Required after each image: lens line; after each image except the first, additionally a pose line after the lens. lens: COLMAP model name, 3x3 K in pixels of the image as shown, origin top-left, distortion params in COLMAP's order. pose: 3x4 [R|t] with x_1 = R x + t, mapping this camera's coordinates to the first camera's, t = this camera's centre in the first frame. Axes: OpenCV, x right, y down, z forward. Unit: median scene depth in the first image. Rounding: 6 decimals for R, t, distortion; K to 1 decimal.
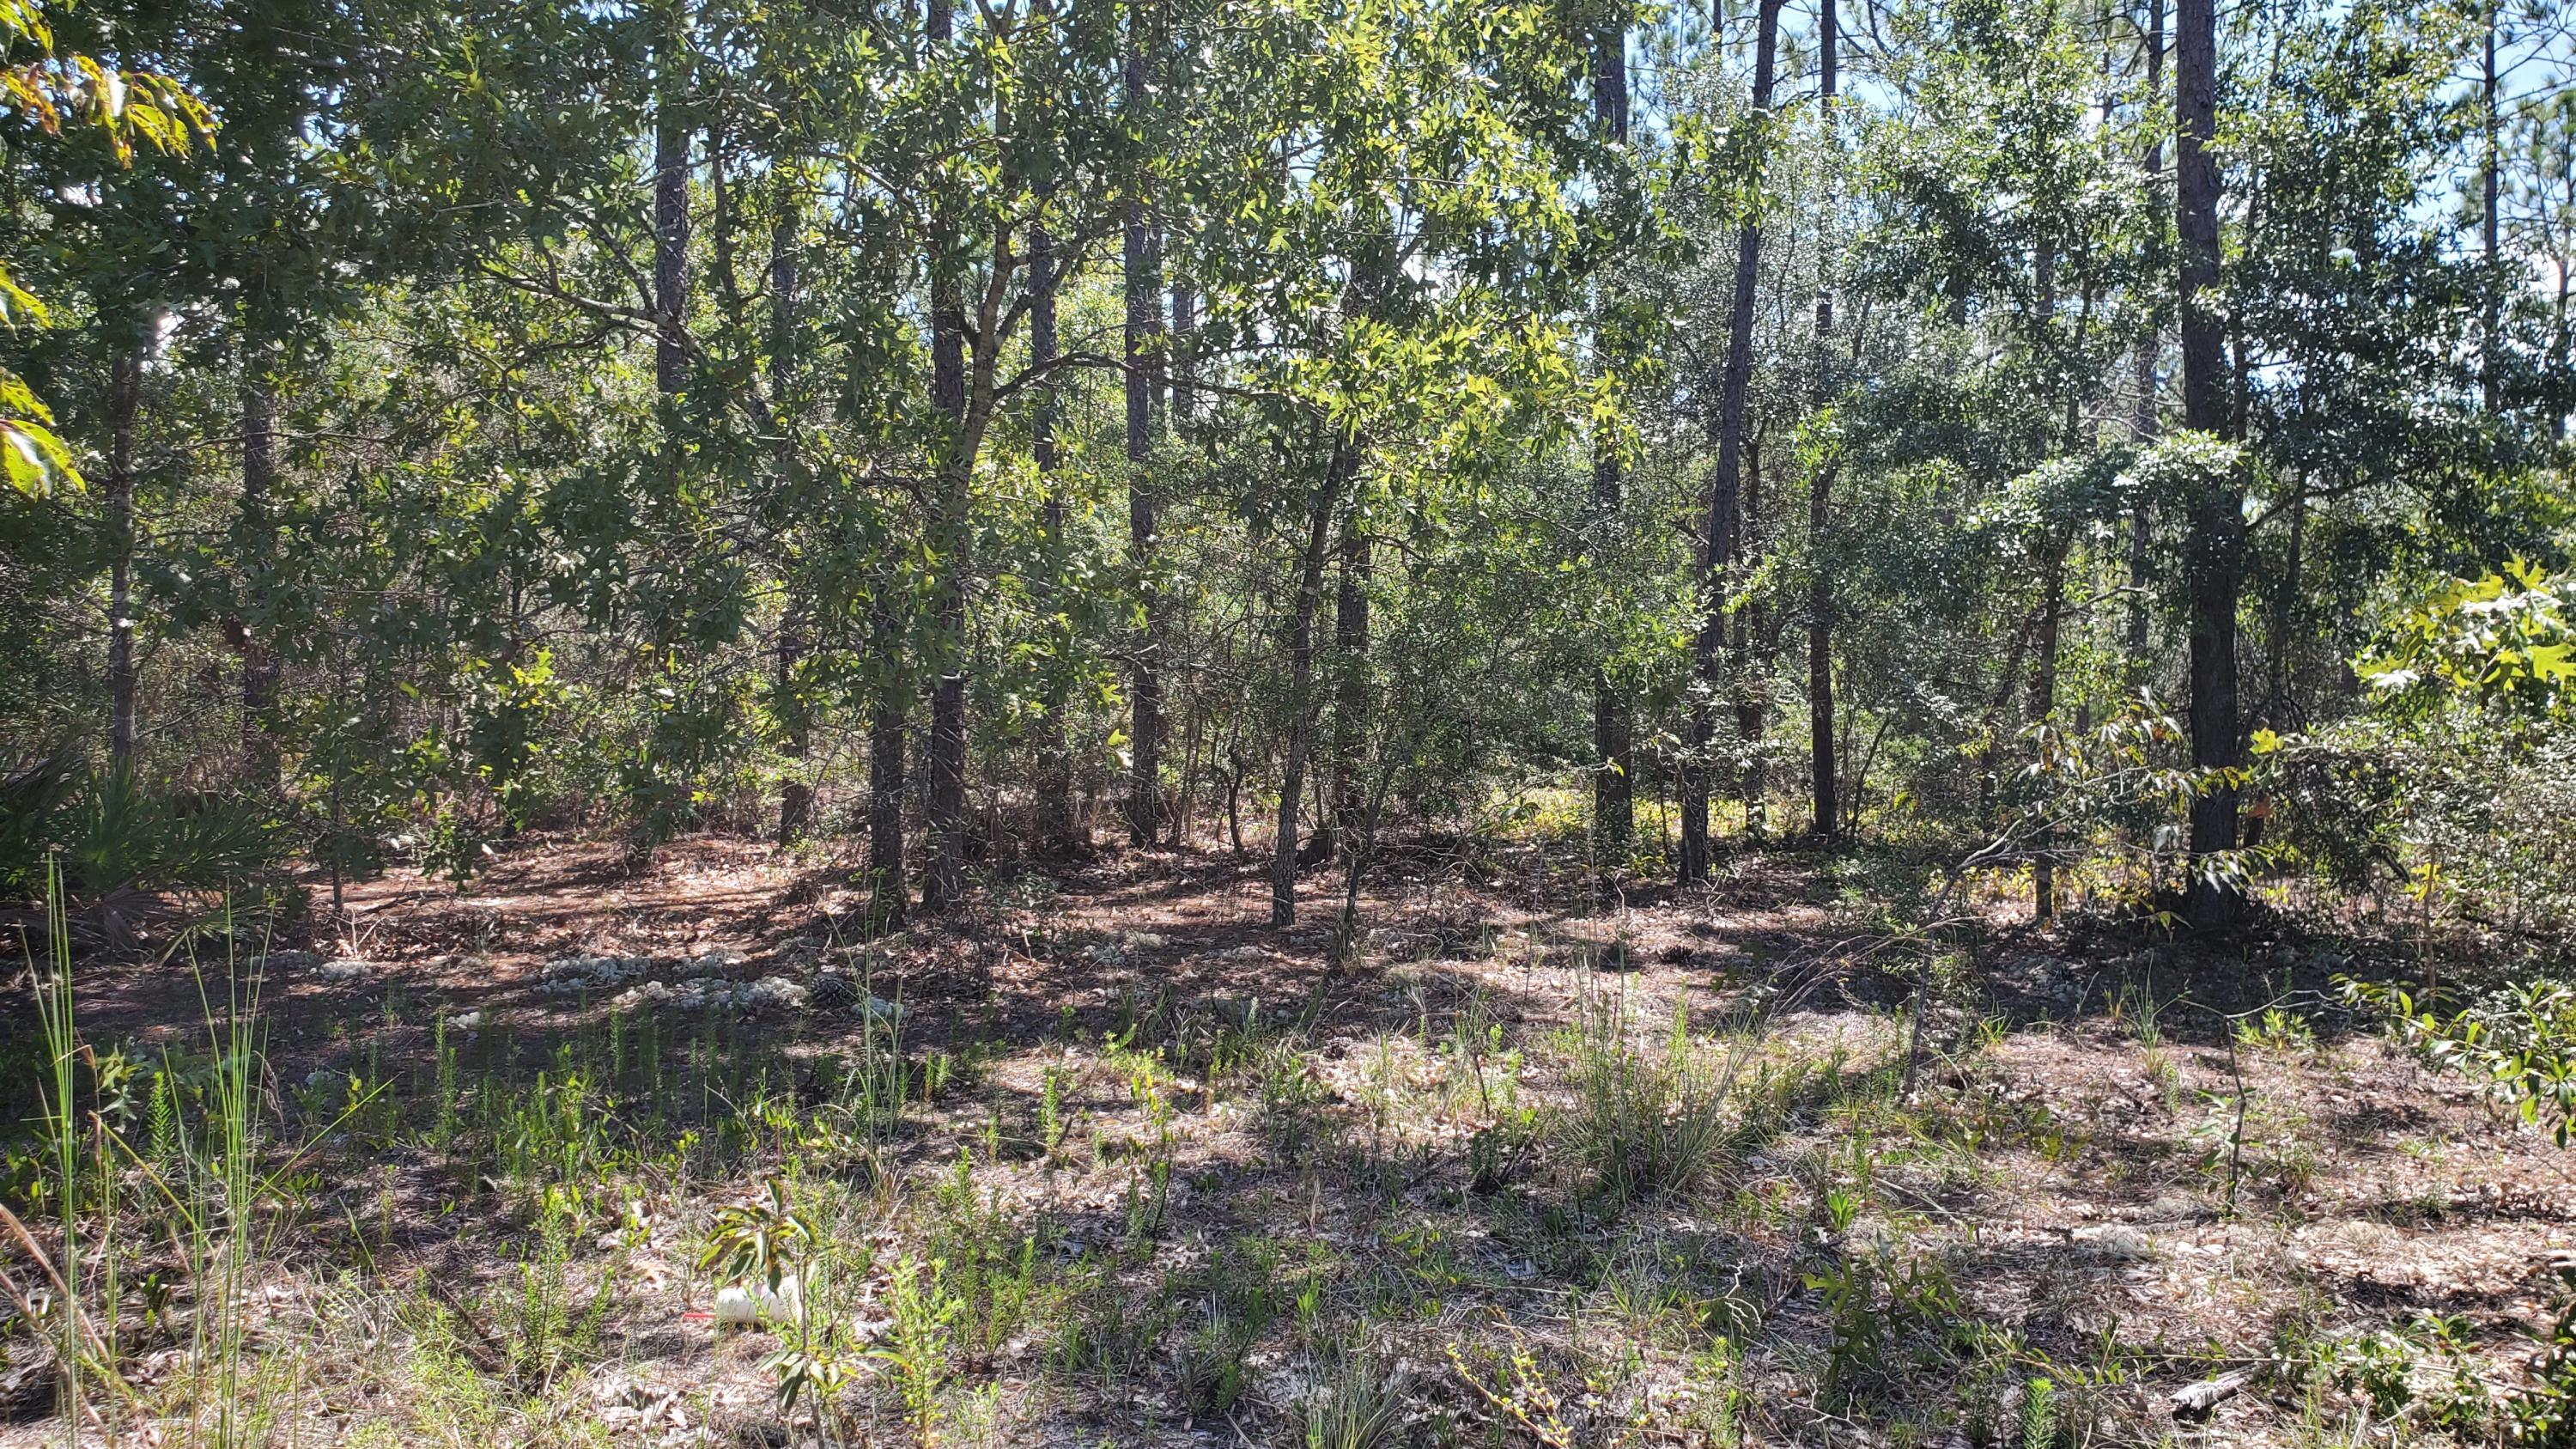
lens RADIAL K [[1990.5, 0, 1288.0], [0, 1990.5, 724.5], [0, 0, 1]] dist [0.173798, -0.351980]
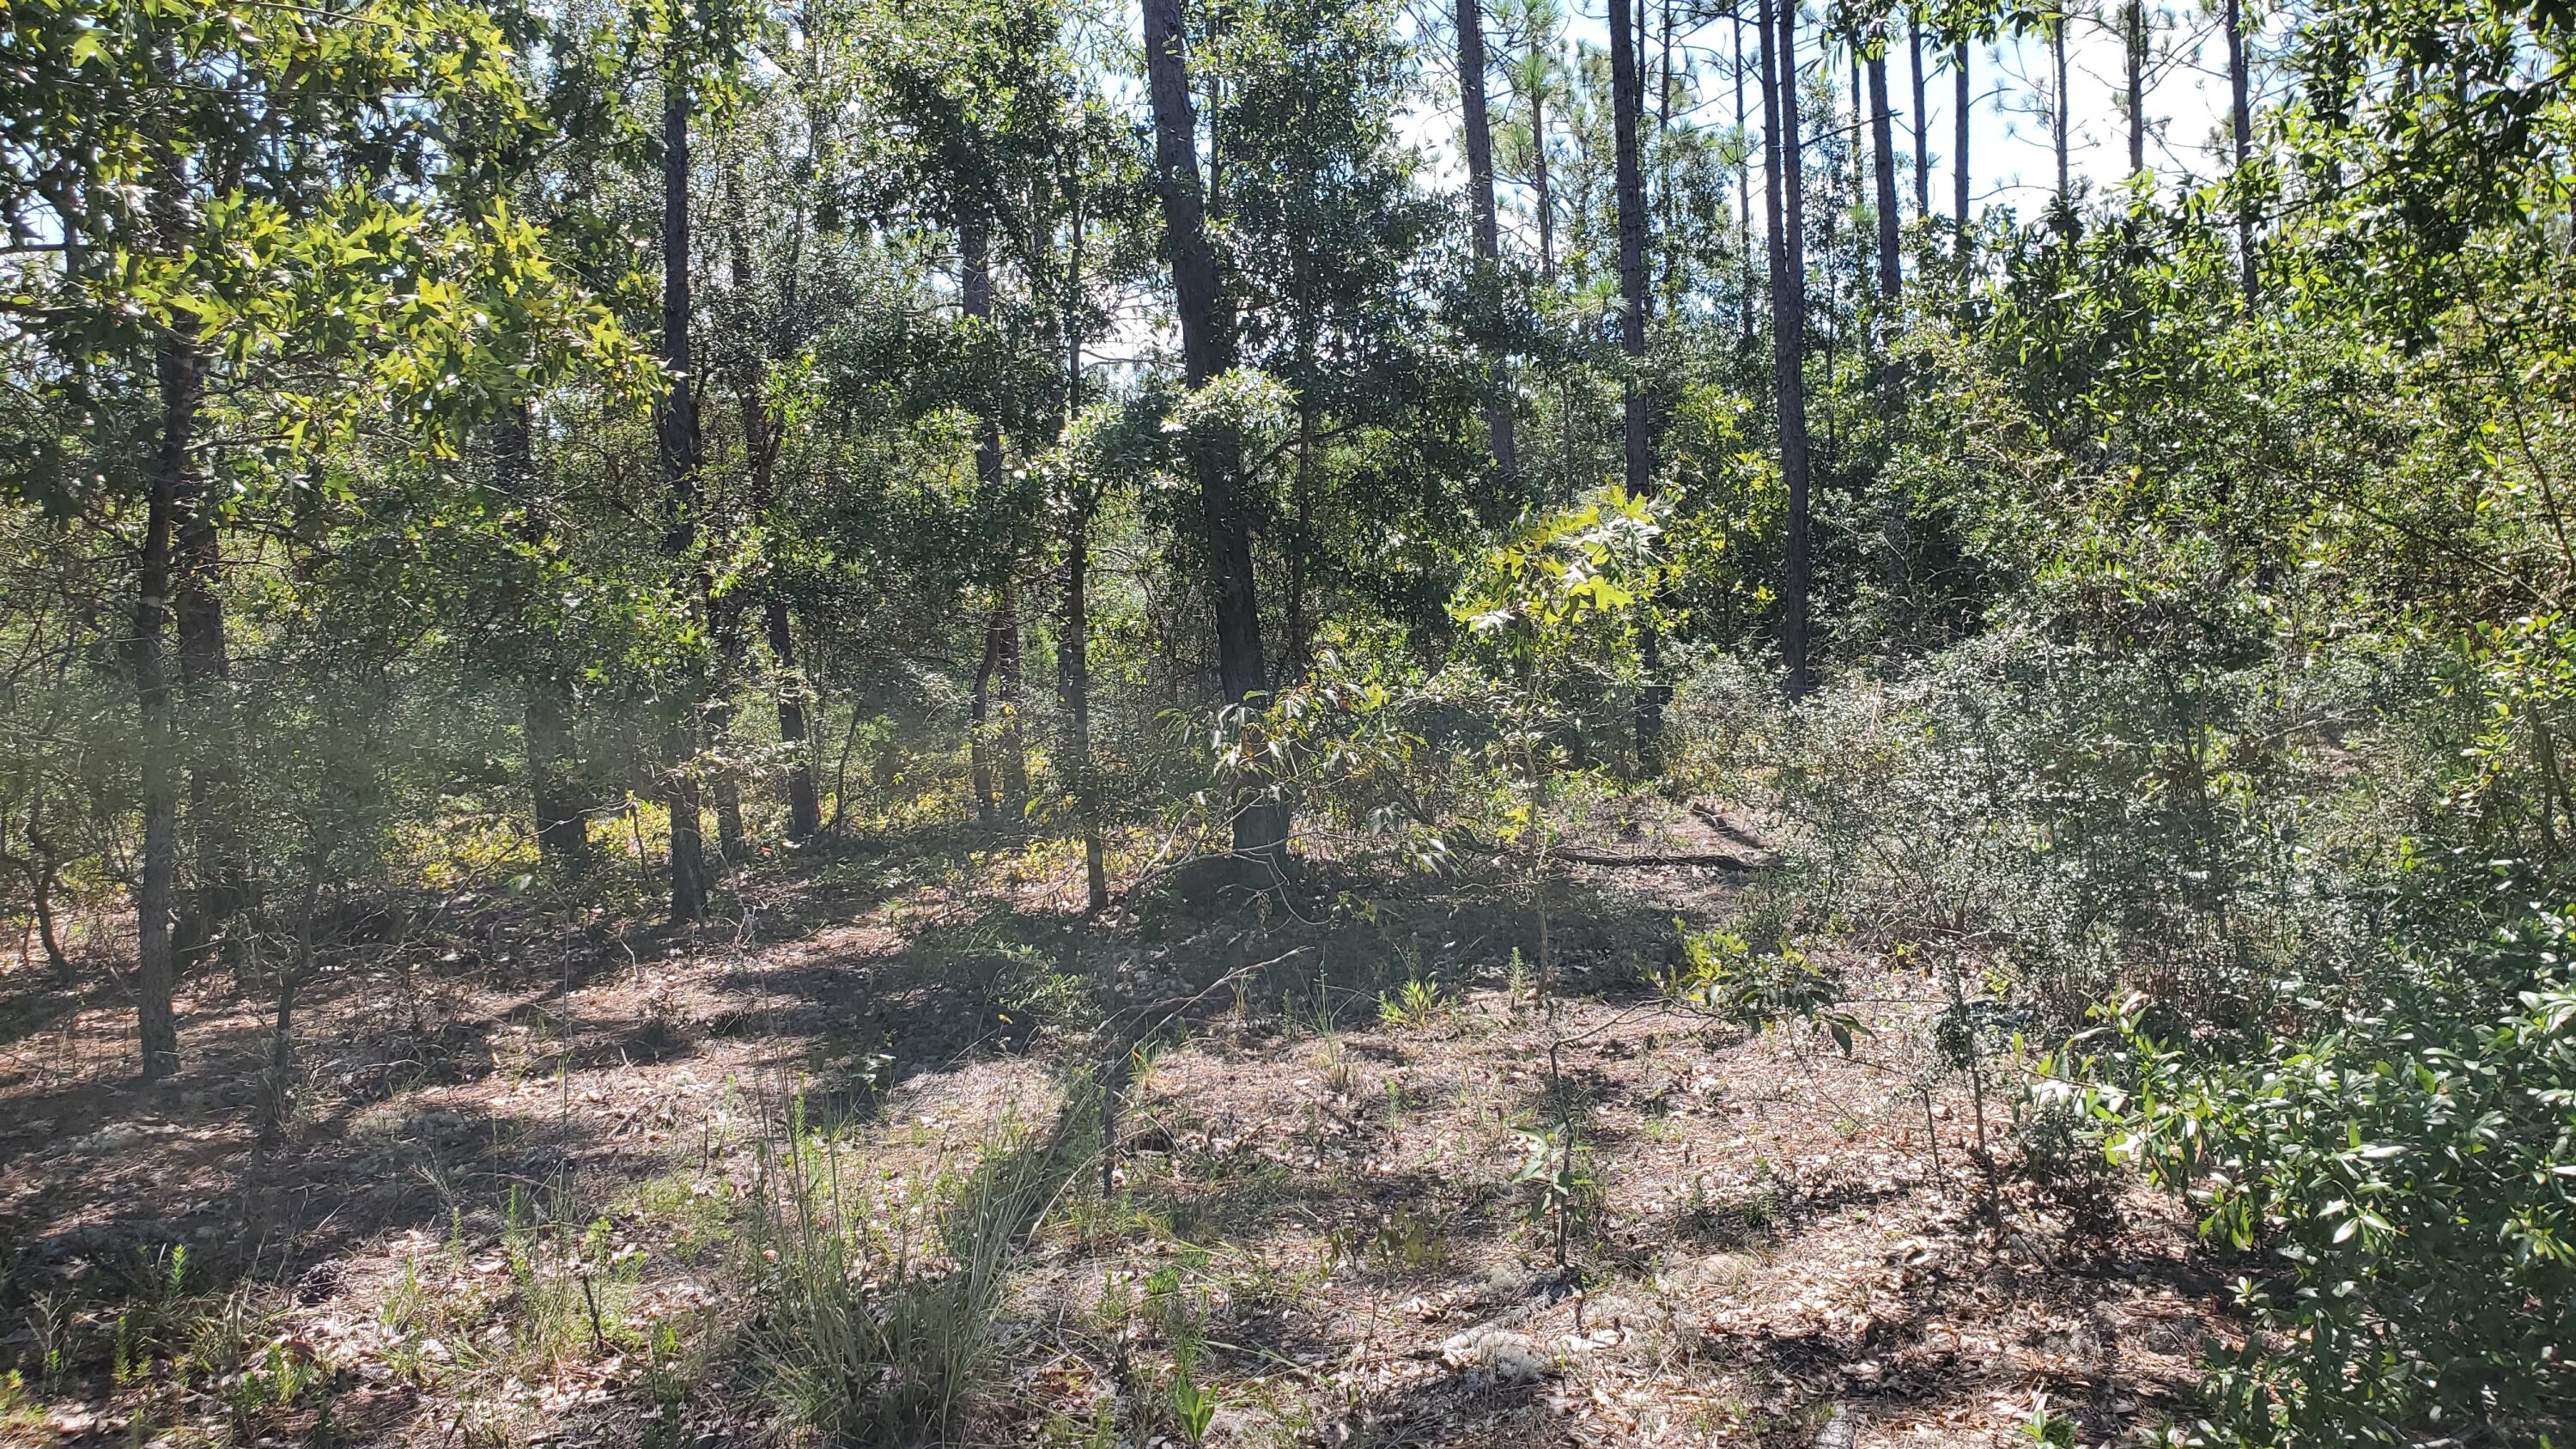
lens RADIAL K [[1989.0, 0, 1301.4], [0, 1989.0, 710.6], [0, 0, 1]] dist [-0.003858, 0.006694]
pose [[0.842981, -0.095587, 0.529383, -0.026711], [0.093204, 0.995156, 0.031271, -0.015112], [-0.529808, 0.022980, 0.847806, 0.215391]]
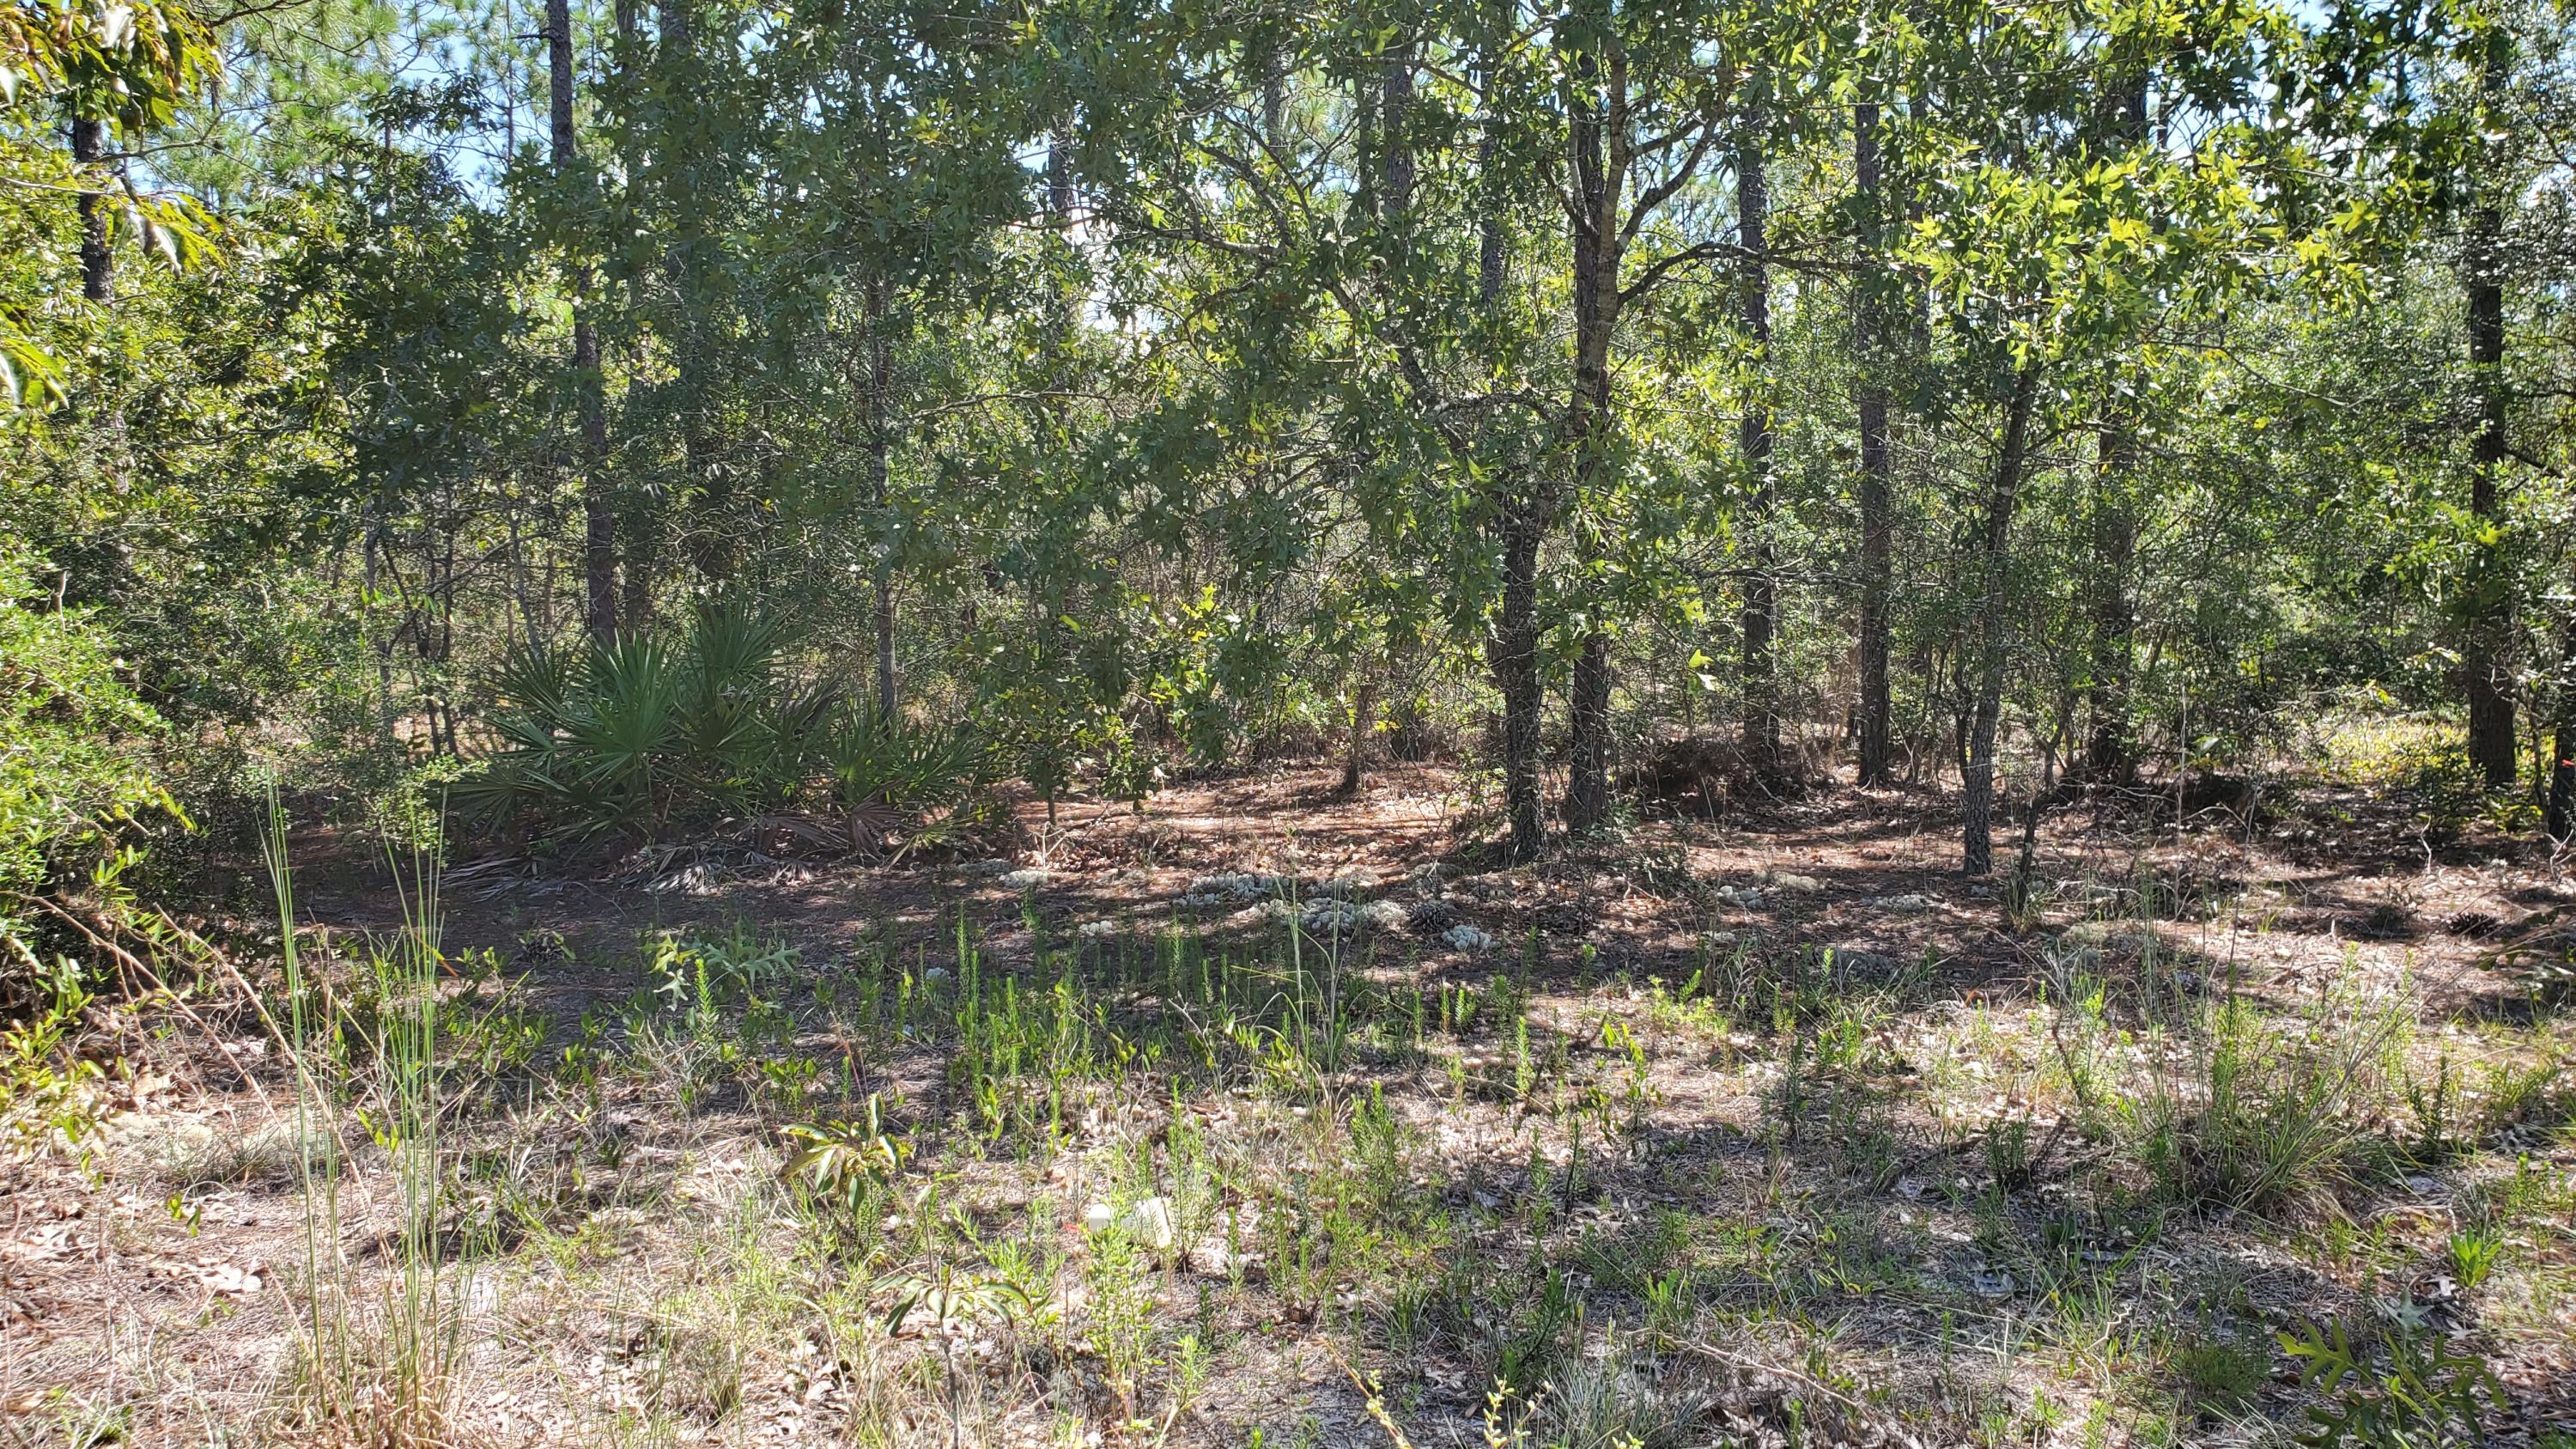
lens RADIAL K [[2008.1, 0, 1284.1], [0, 2008.1, 696.3], [0, 0, 1]] dist [0.165850, -0.360893]
pose [[0.909738, -0.001824, -0.415178, 0.109969], [0.008756, 0.999852, 0.014795, 0.007576], [0.415090, -0.017095, 0.909620, 0.065080]]
